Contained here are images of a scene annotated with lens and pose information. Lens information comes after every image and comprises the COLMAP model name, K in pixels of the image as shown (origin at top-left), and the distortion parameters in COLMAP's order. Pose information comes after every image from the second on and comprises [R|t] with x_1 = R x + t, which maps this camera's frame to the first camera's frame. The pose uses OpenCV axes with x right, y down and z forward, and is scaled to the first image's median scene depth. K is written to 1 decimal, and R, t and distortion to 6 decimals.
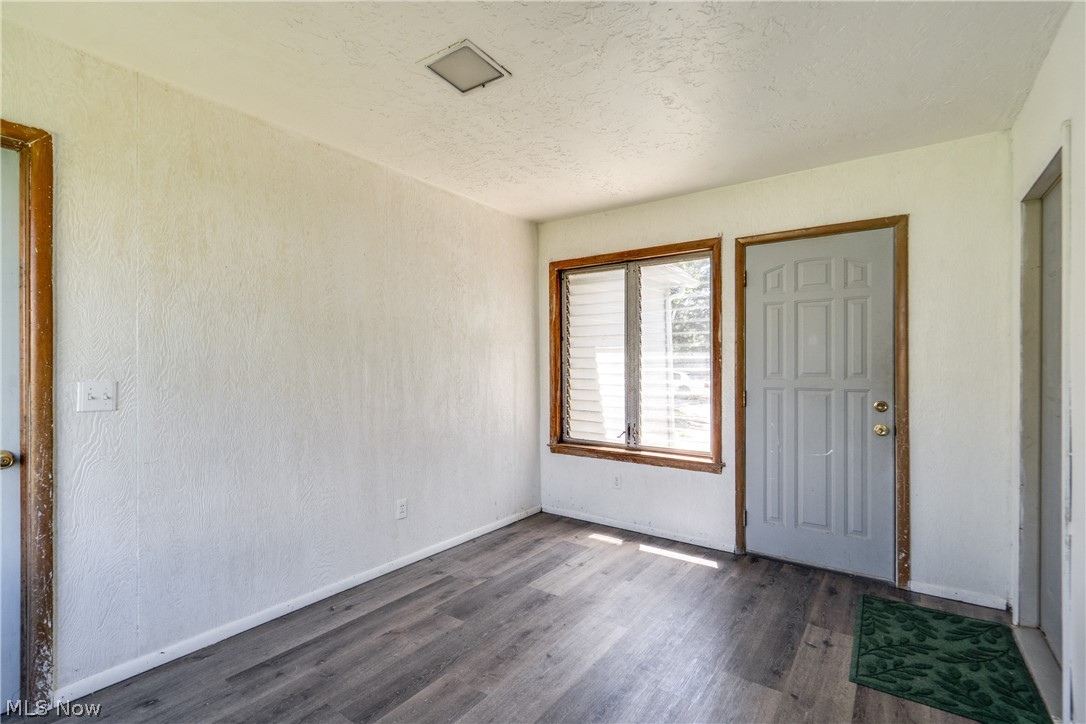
lens RADIAL K [[500.2, 0, 546.4], [0, 500.2, 363.8], [0, 0, 1]] dist [-0.011742, 0.006805]
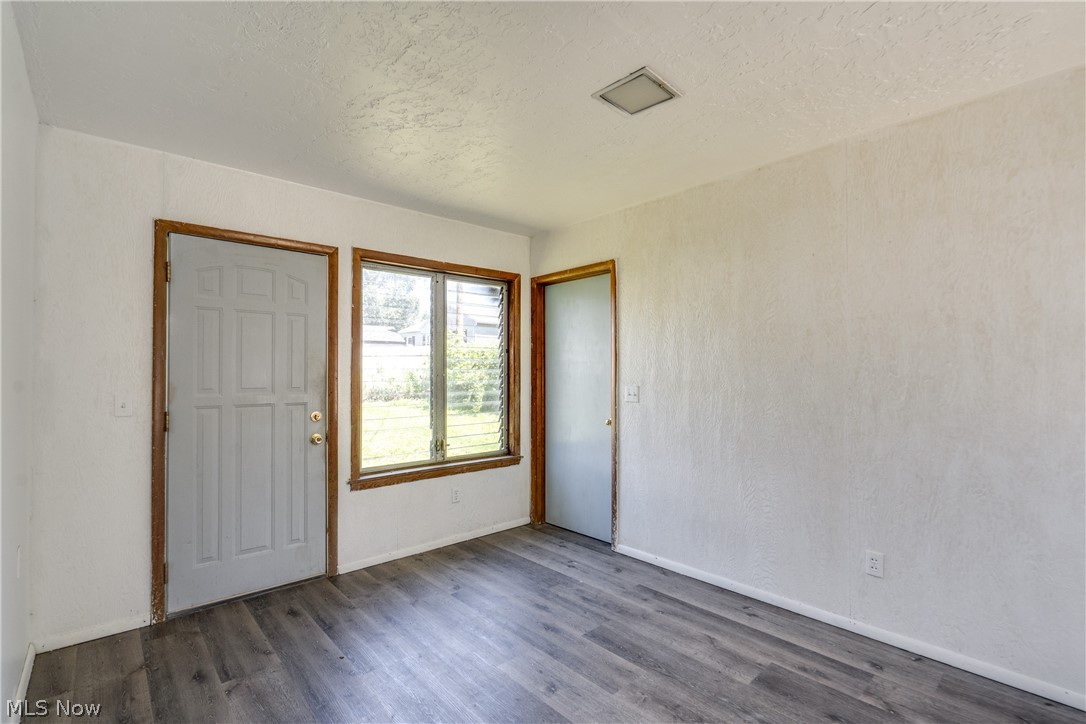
lens RADIAL K [[500.2, 0, 546.4], [0, 500.2, 368.2], [0, 0, 1]] dist [-0.011742, 0.006805]
pose [[-0.218694, -0.013207, -0.975704, 0.753184], [0.001564, 0.999902, -0.013885, -0.002084], [0.975792, -0.004563, -0.218652, 0.879851]]
